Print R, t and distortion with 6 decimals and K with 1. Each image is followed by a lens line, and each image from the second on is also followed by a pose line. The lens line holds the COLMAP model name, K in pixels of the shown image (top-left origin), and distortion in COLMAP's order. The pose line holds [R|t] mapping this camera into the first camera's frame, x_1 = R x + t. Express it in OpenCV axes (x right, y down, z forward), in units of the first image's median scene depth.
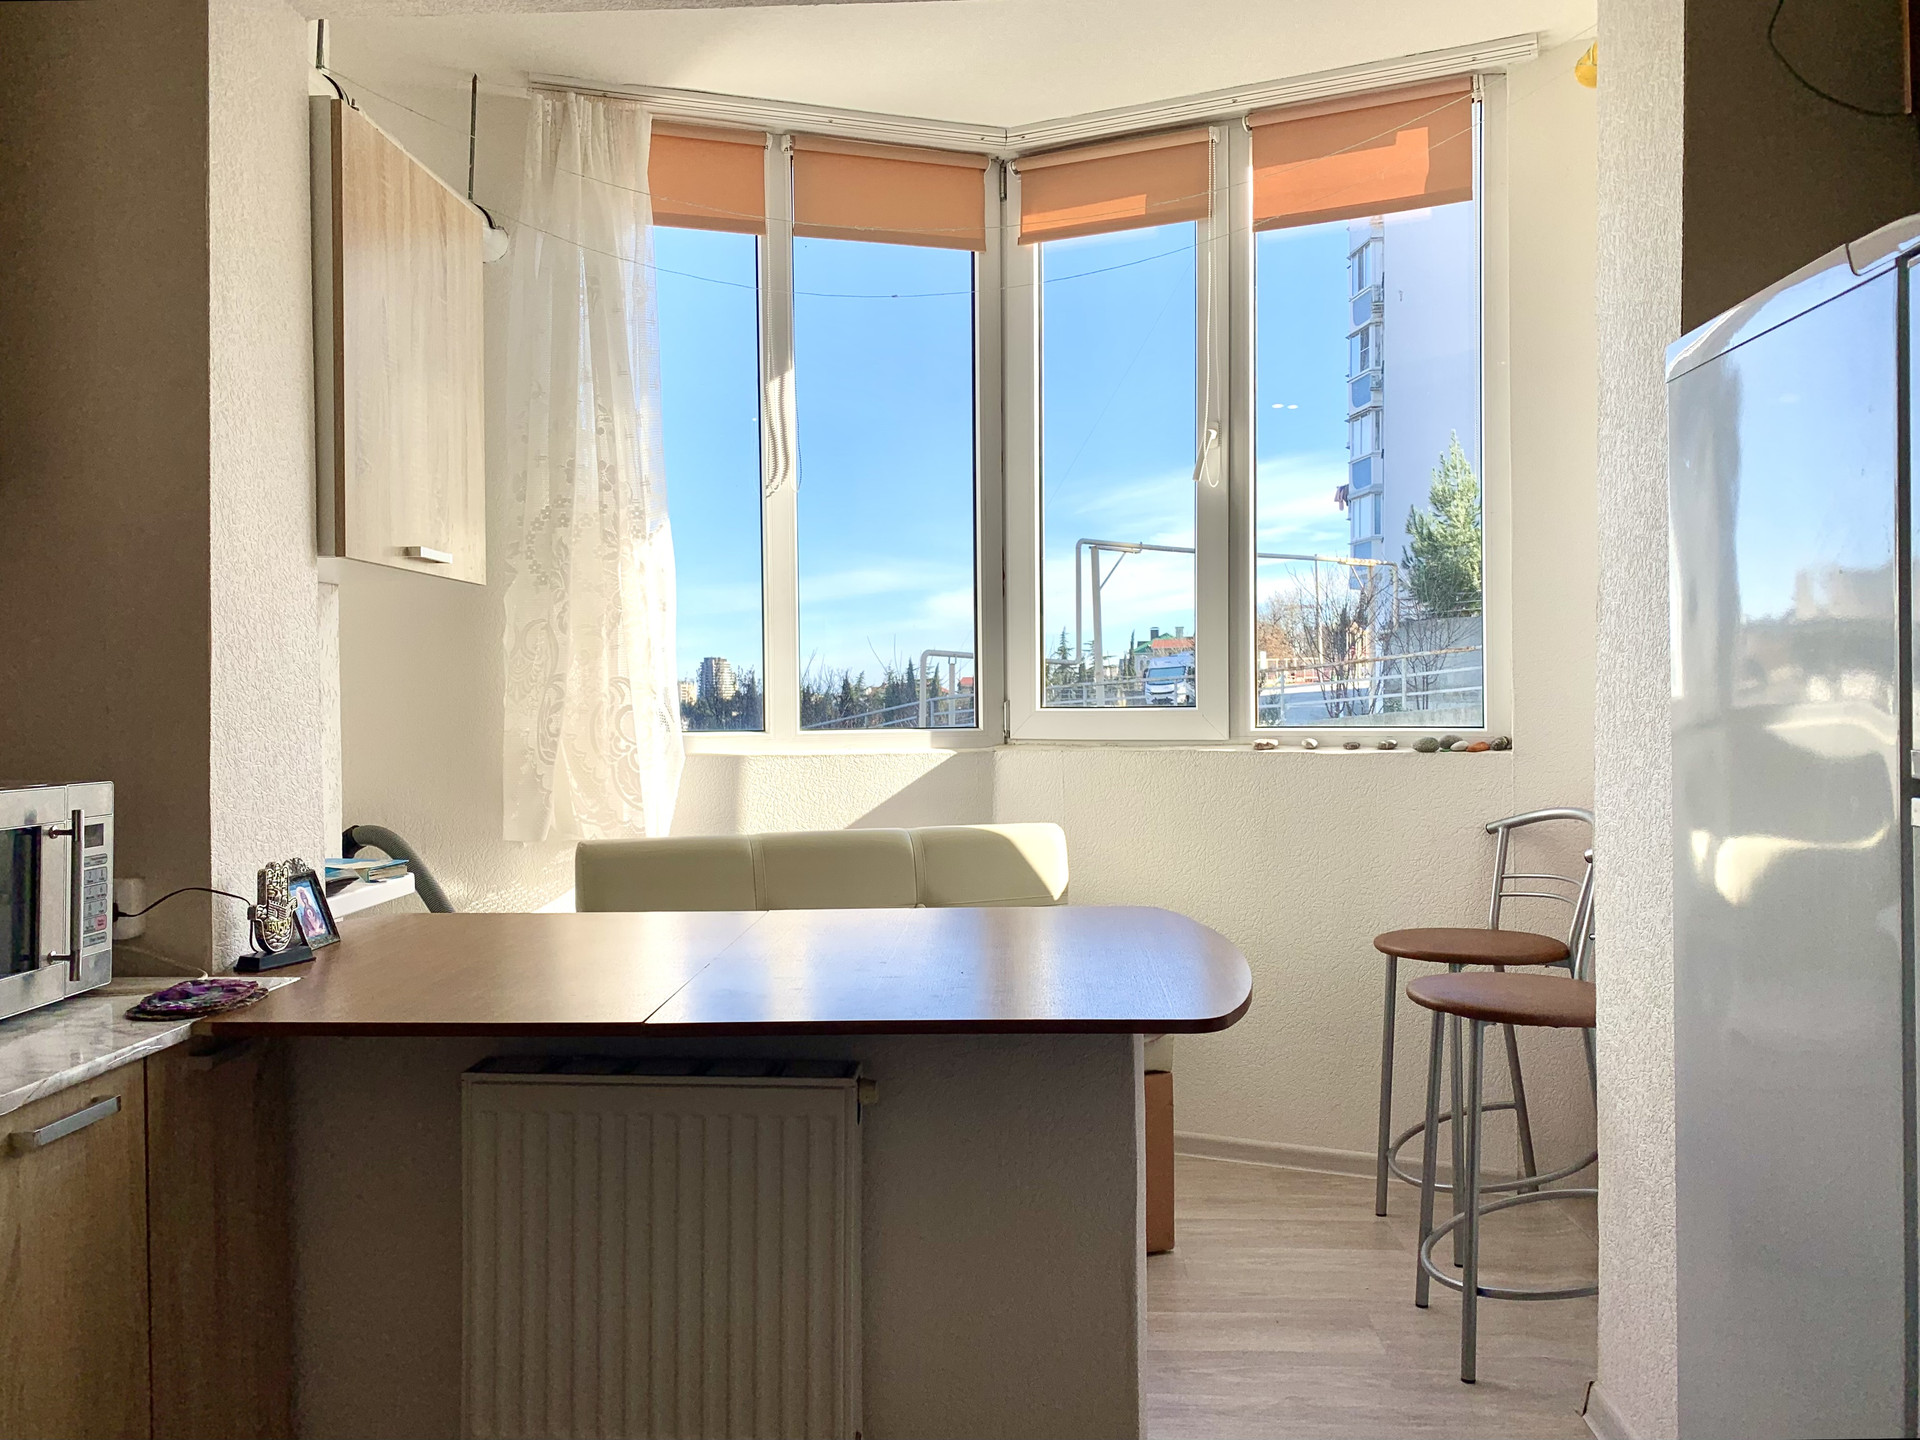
lens RADIAL K [[1498.7, 0, 960.0], [0, 1498.7, 720.0], [0, 0, 1]] dist [0.036299, -0.017775]
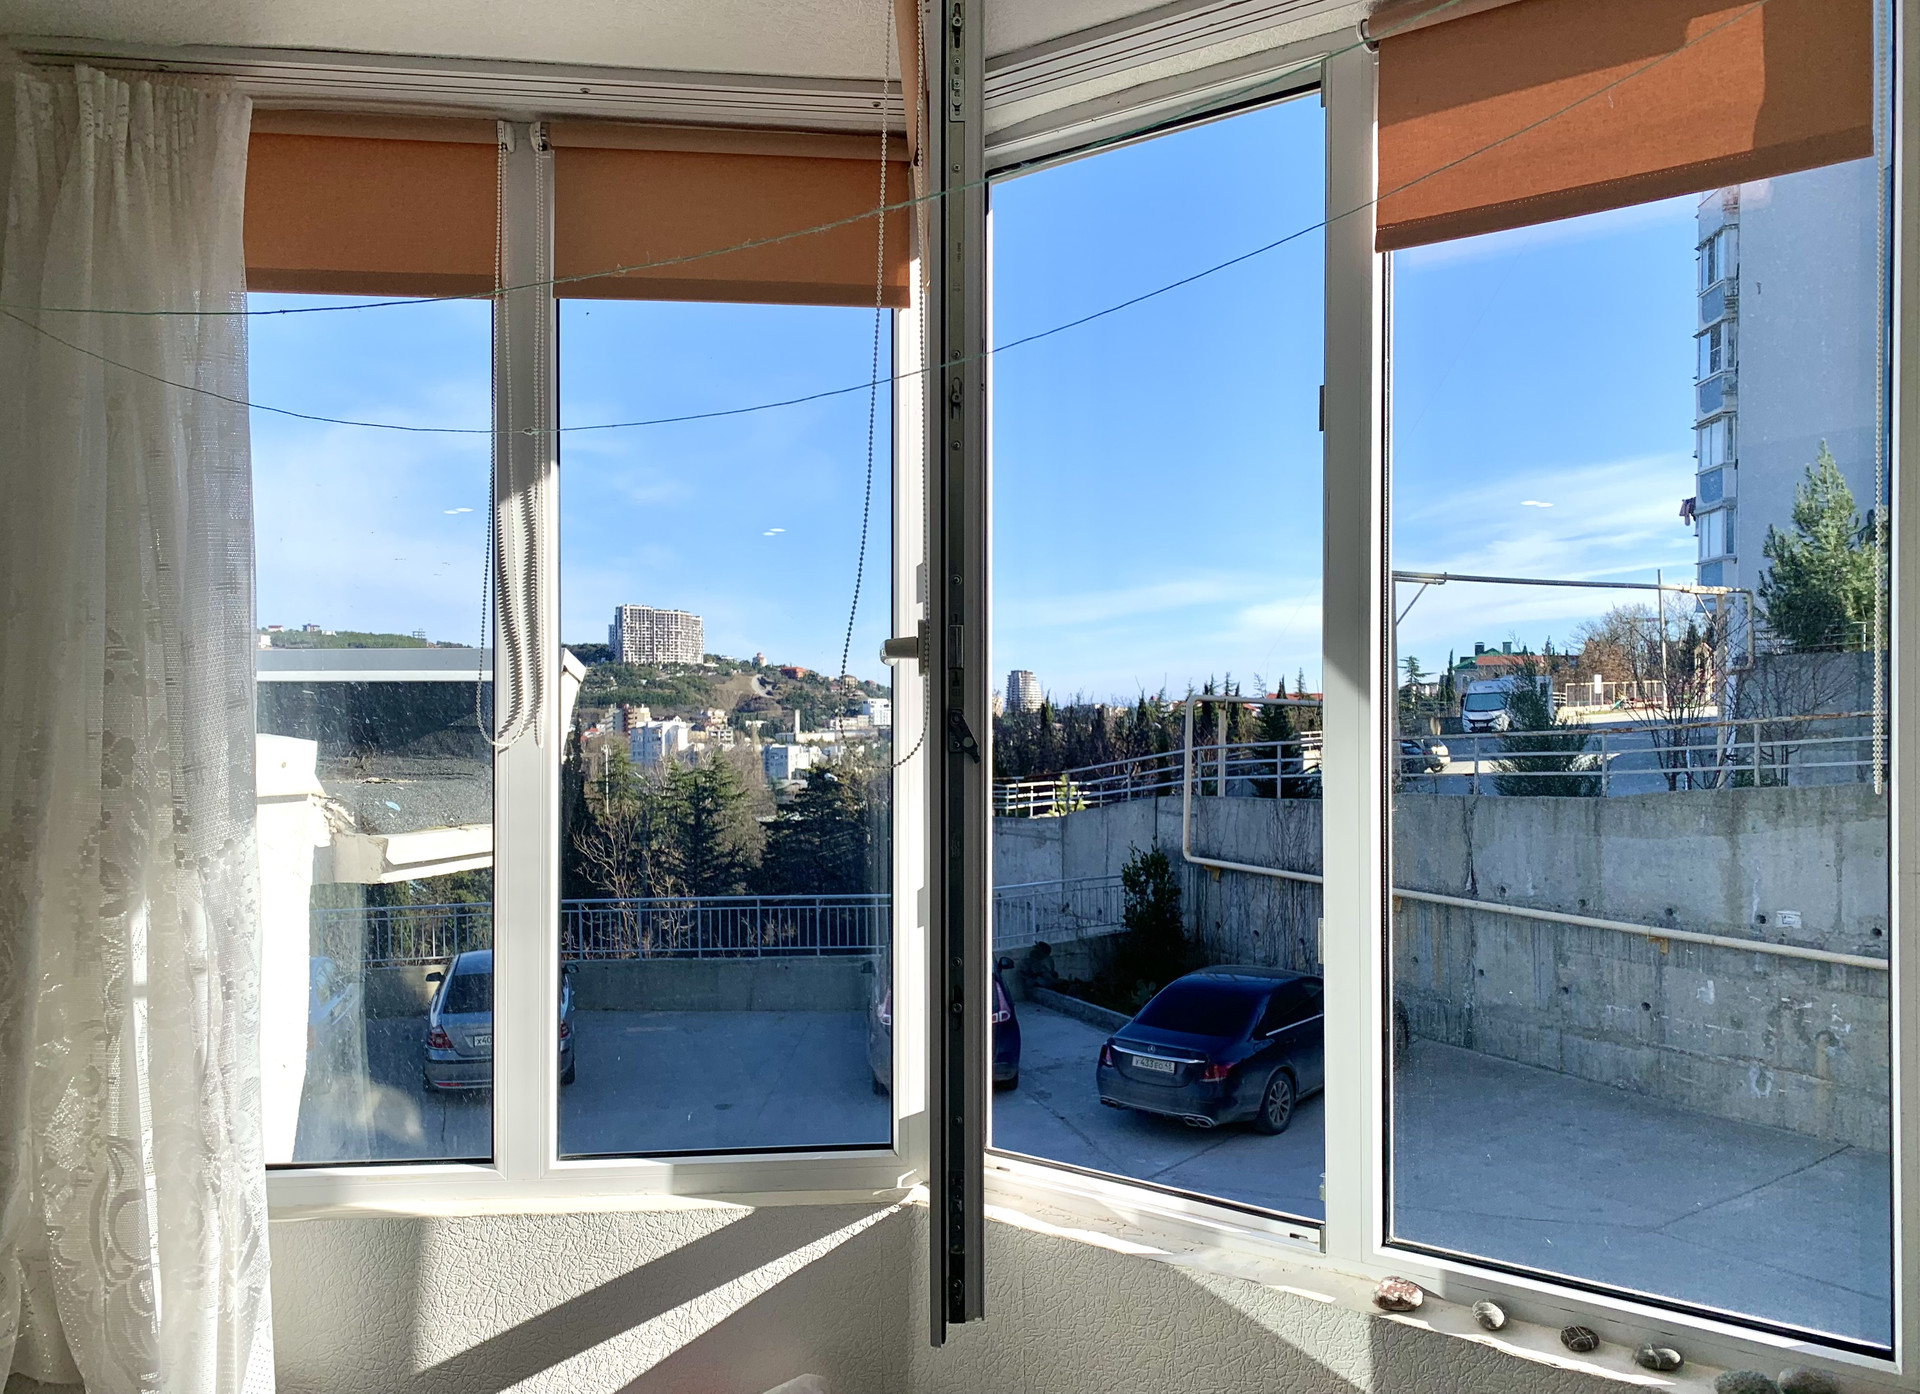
lens RADIAL K [[1503.7, 0, 960.0], [0, 1503.7, 697.0], [0, 0, 1]] dist [-0.051456, 0.080159]
pose [[0.978609, 0.013110, -0.205309, 0.155863], [-0.017458, 0.999660, -0.019380, -0.161144], [0.204985, 0.022550, 0.978505, 0.480381]]
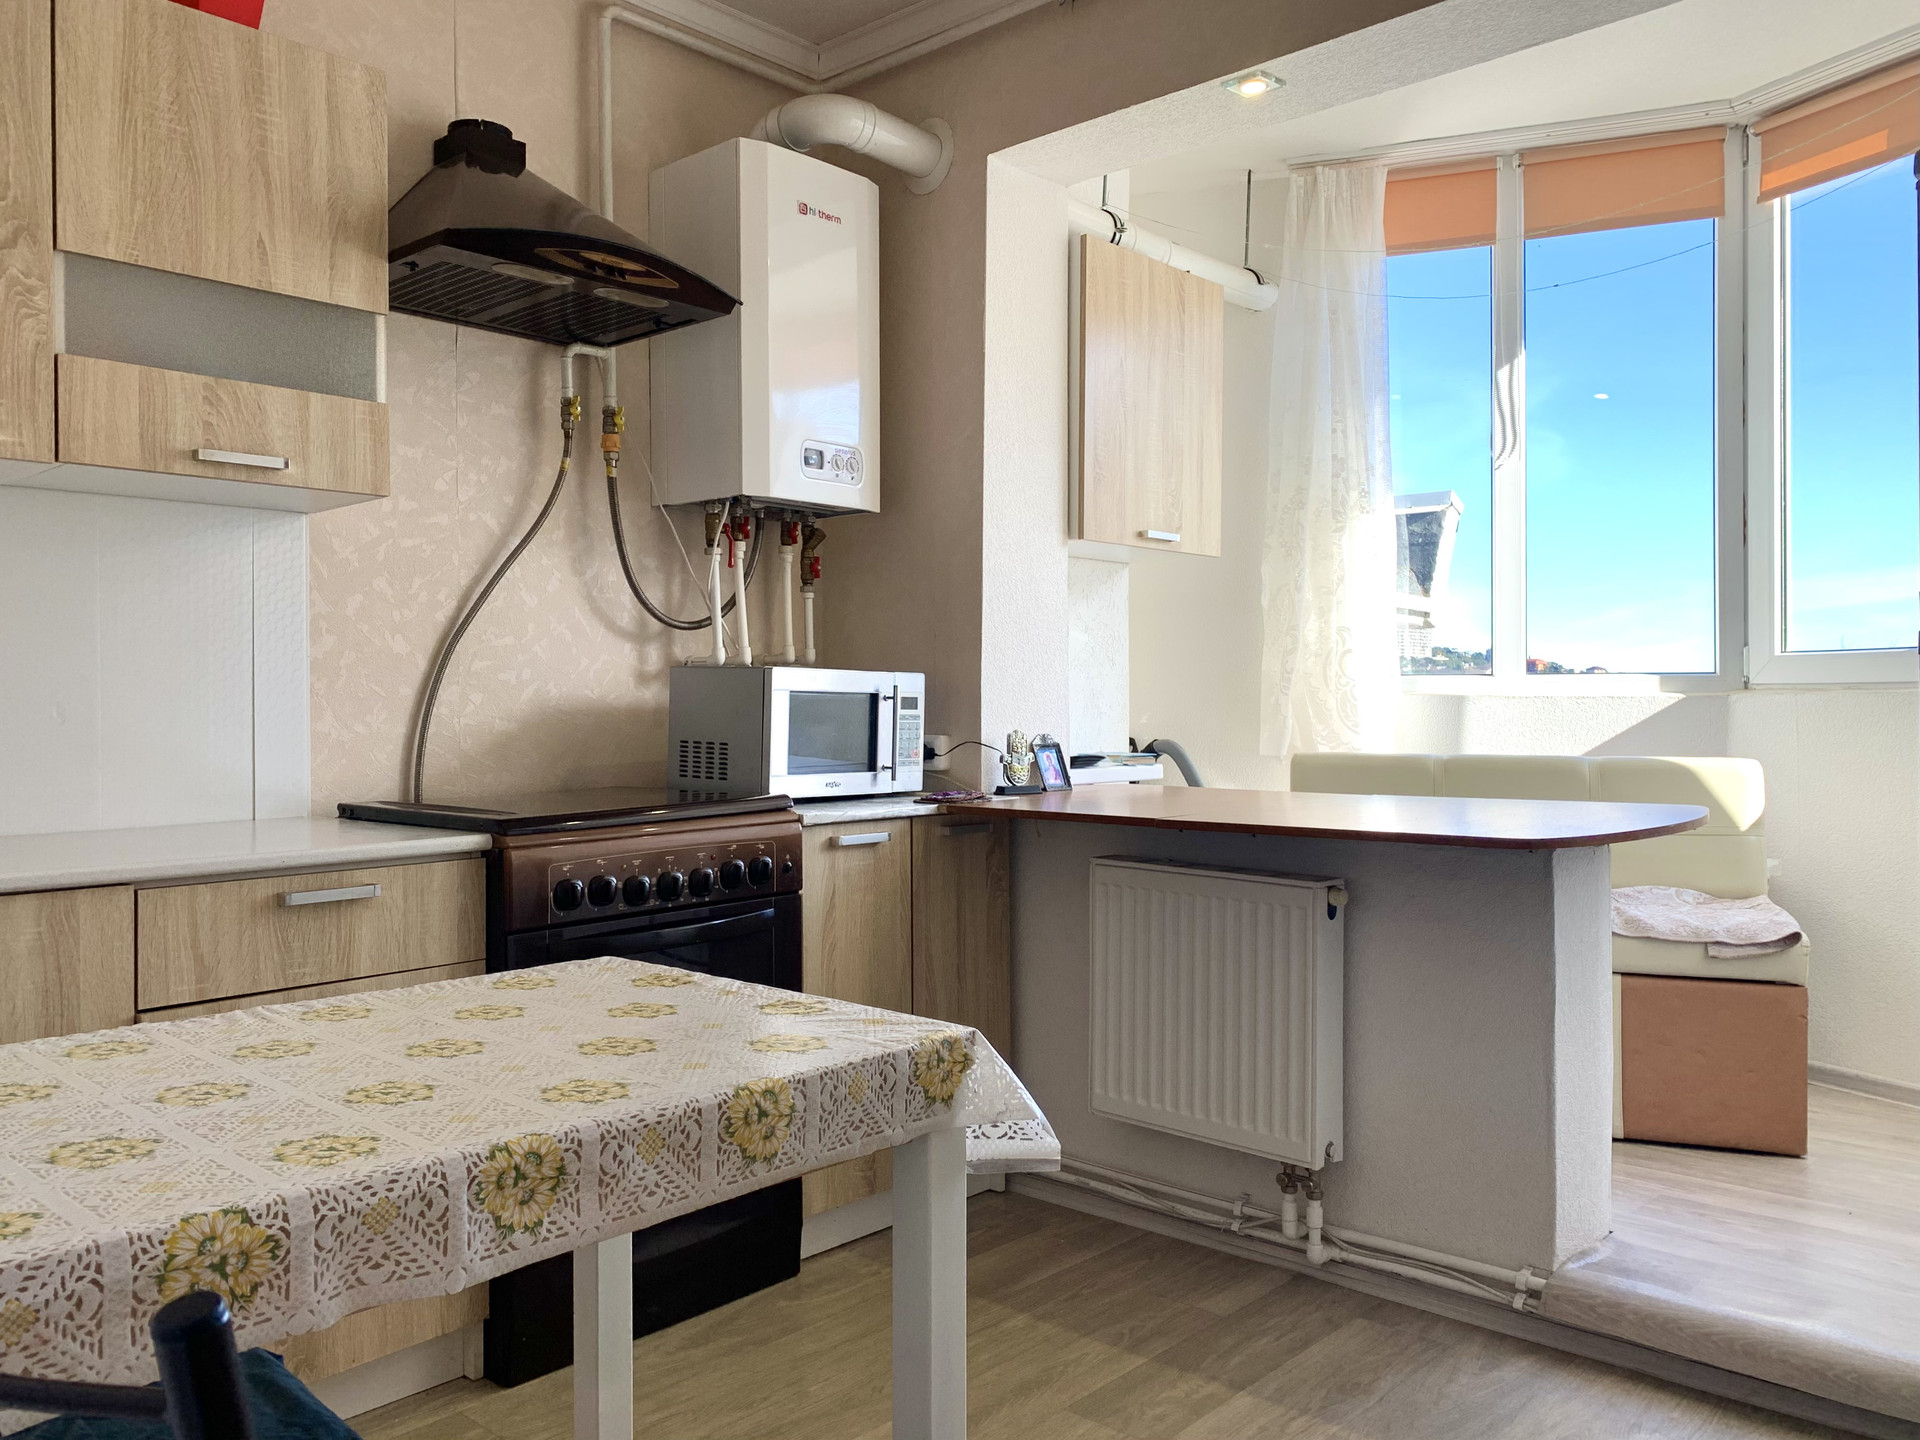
lens RADIAL K [[1498.7, 0, 960.0], [0, 1498.7, 720.0], [0, 0, 1]] dist [0.036299, -0.017775]
pose [[0.780500, 0.014860, -0.624979, 0.274913], [-0.015825, 0.999867, 0.004011, 0.043867], [0.624956, 0.006759, 0.780631, -0.156058]]
